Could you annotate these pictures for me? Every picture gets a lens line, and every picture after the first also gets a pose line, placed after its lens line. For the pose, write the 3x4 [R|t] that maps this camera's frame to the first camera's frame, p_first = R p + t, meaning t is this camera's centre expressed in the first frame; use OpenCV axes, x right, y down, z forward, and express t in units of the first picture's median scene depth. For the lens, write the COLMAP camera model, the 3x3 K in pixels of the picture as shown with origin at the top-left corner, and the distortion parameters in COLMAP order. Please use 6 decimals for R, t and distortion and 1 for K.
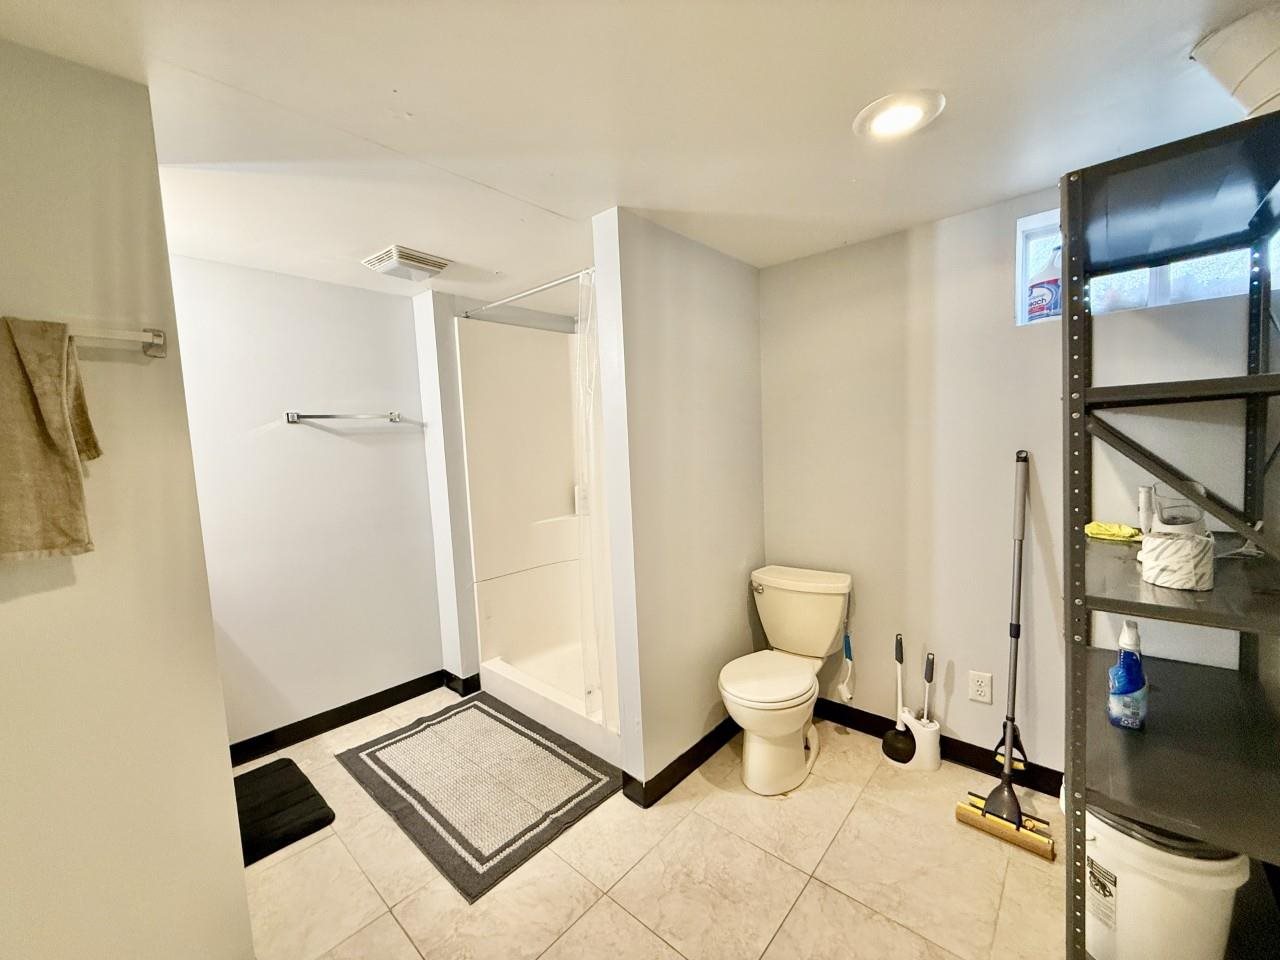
lens RADIAL K [[506.6, 0, 640.0], [0, 506.6, 480.0], [0, 0, 1]] dist [-0.000061, 0.000068]
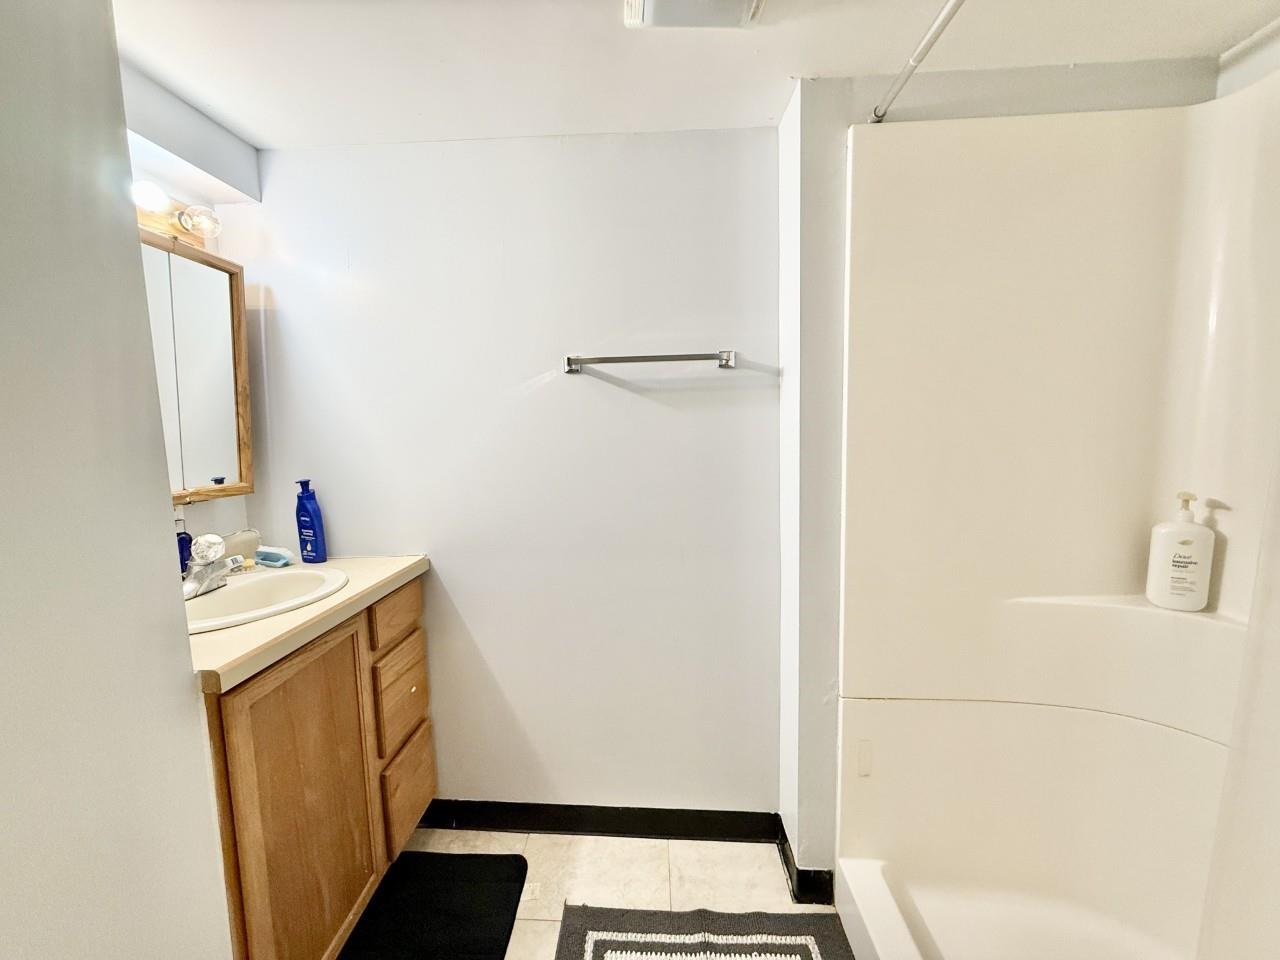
lens RADIAL K [[506.6, 0, 640.0], [0, 506.6, 480.0], [0, 0, 1]] dist [-0.000061, 0.000068]
pose [[0.625333, 0.103593, -0.773452, -0.095196], [-0.070568, 0.994595, 0.076157, -0.026778], [0.777161, 0.006958, 0.629263, 0.558104]]
